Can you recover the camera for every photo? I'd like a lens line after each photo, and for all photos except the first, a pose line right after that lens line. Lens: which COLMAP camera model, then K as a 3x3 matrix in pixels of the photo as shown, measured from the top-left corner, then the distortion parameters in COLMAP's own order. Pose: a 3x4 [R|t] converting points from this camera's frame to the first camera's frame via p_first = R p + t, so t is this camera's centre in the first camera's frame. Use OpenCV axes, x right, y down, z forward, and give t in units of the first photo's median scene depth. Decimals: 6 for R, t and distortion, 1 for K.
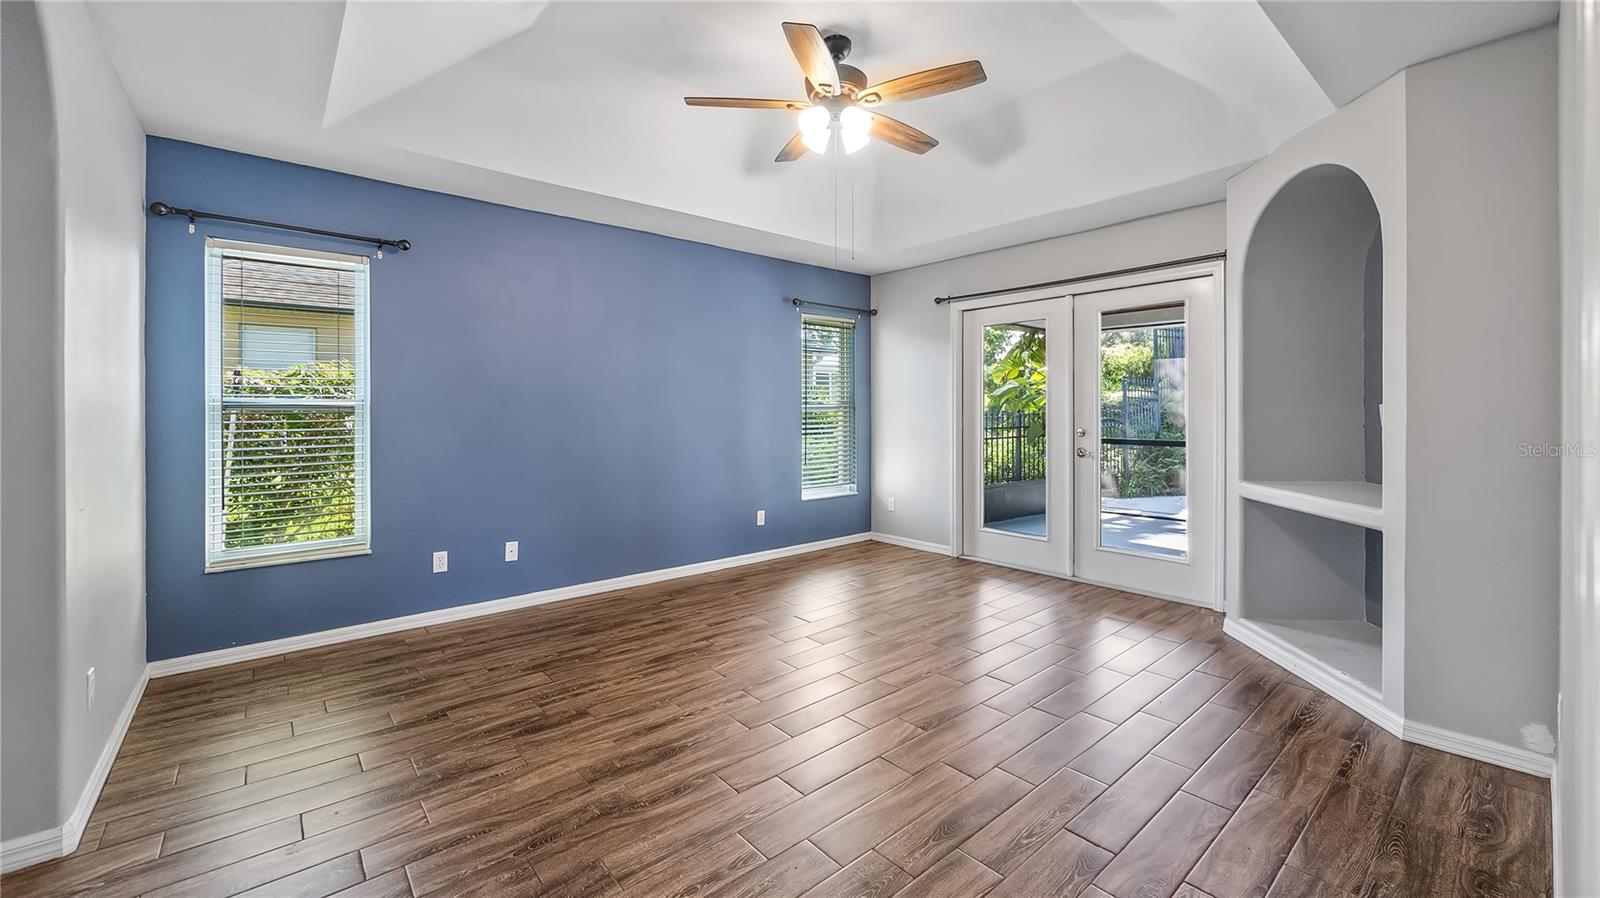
lens RADIAL K [[648.7, 0, 809.8], [0, 648.7, 409.8], [0, 0, 1]] dist [-0.009921, 0.000238]
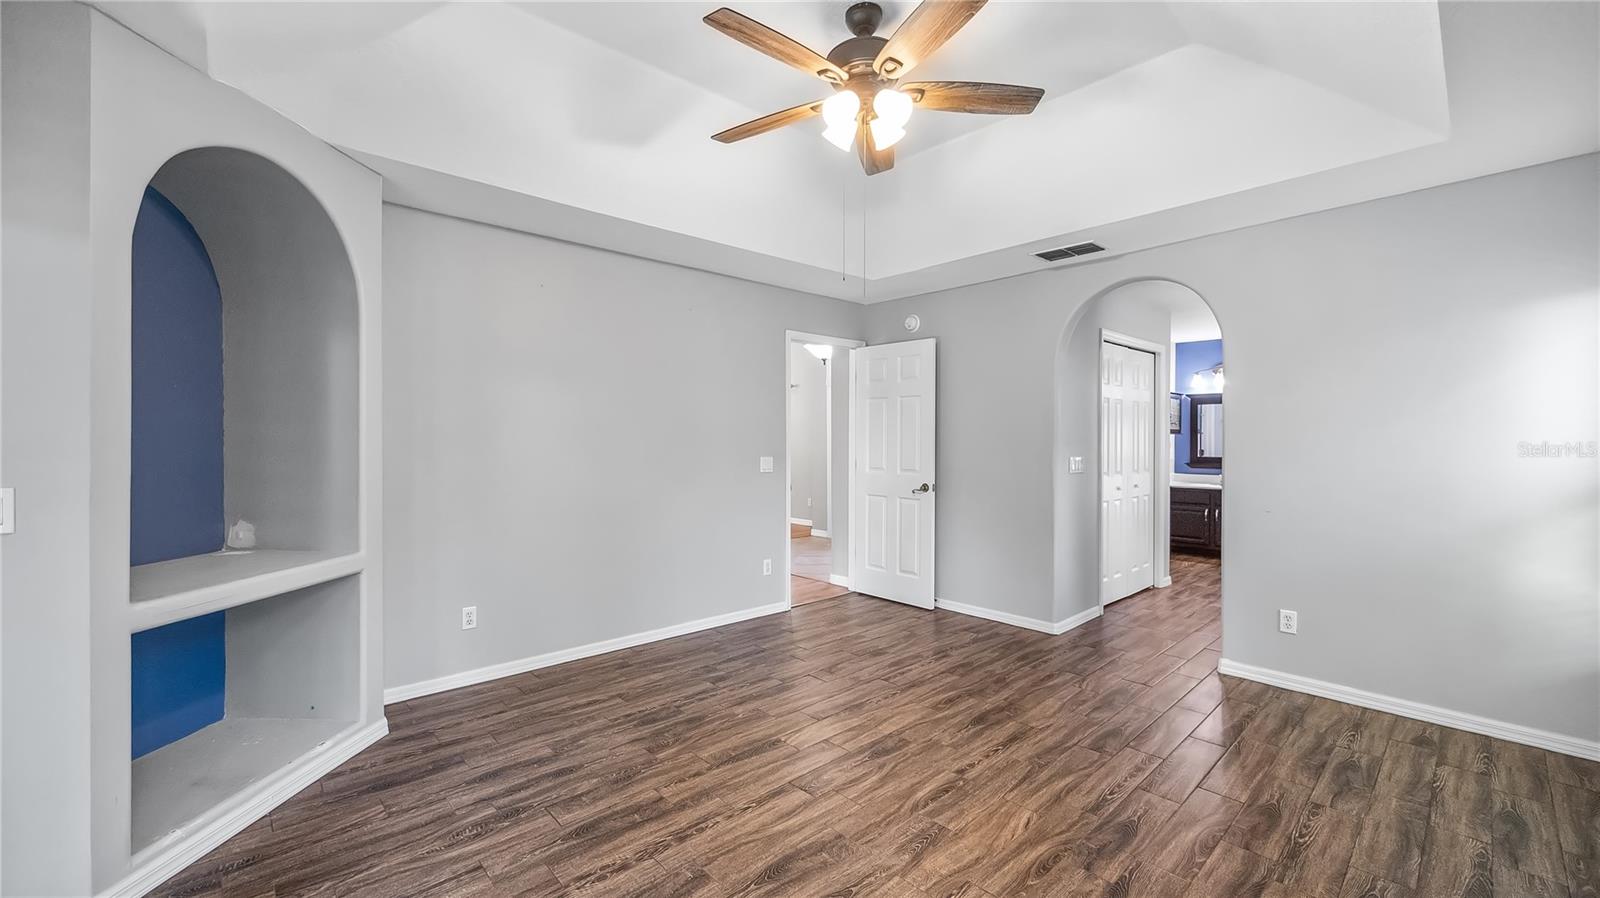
lens RADIAL K [[634.6, 0, 798.0], [0, 634.6, 440.9], [0, 0, 1]] dist [-0.012194, 0.000386]
pose [[-0.999690, 0.002548, -0.024784, 0.131158], [0.002576, 0.999996, -0.001087, -0.026977], [0.024781, -0.001150, -0.999692, 1.648415]]
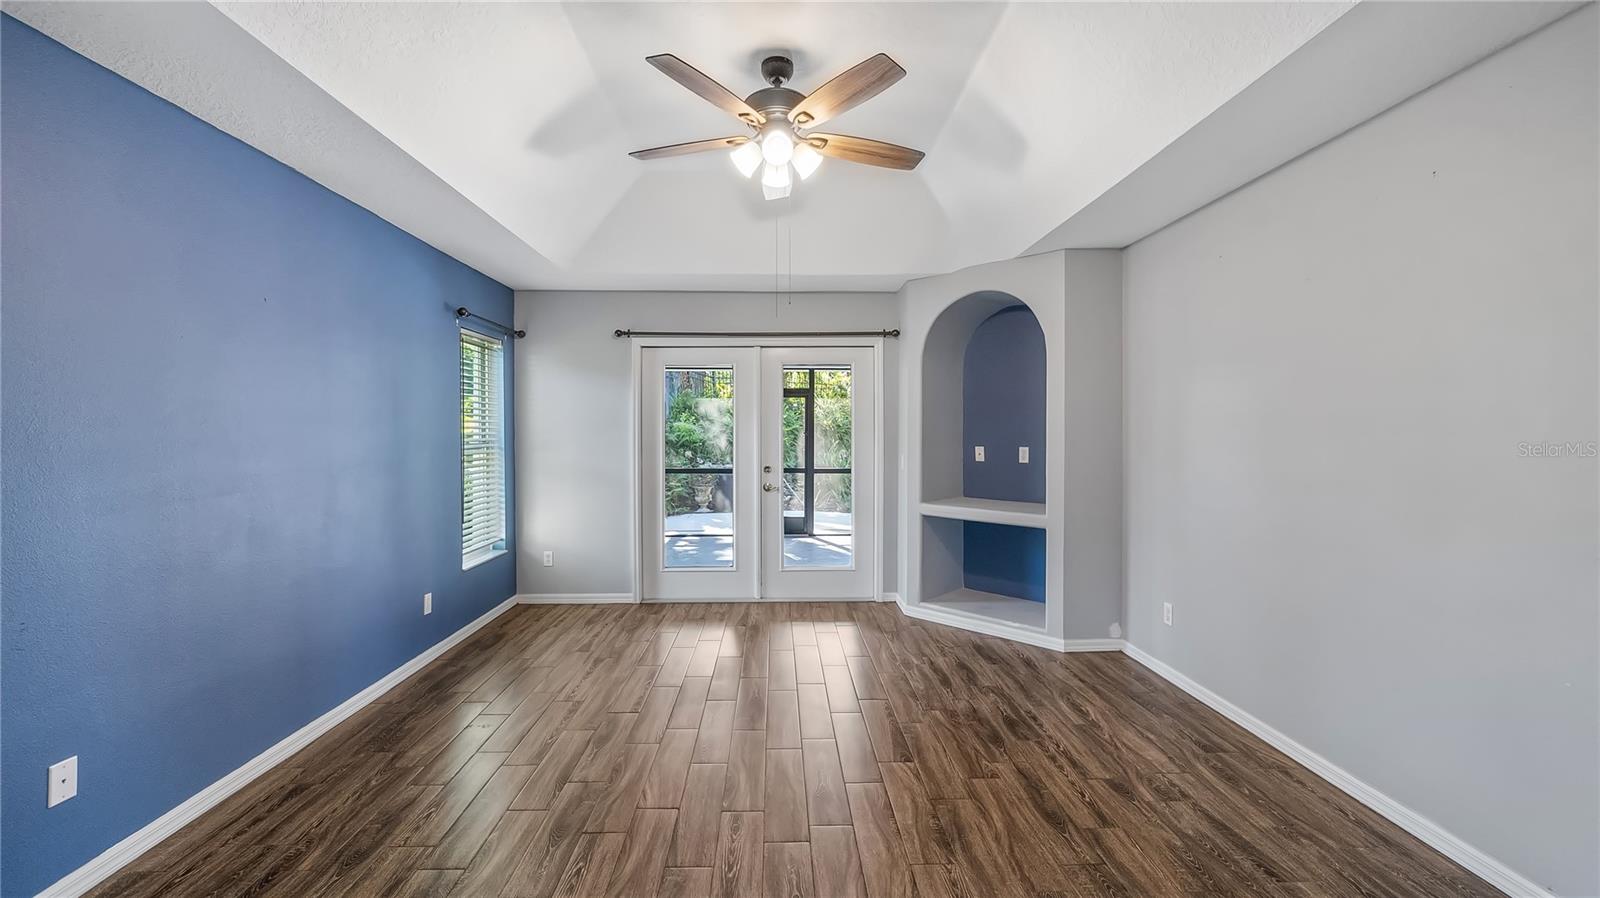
lens RADIAL K [[634.6, 0, 798.0], [0, 634.6, 440.9], [0, 0, 1]] dist [-0.012194, 0.000386]
pose [[0.629194, -0.008480, 0.777202, -0.588237], [-0.001745, 0.999923, 0.012324, -0.042008], [-0.777247, -0.009110, 0.629130, 0.377793]]
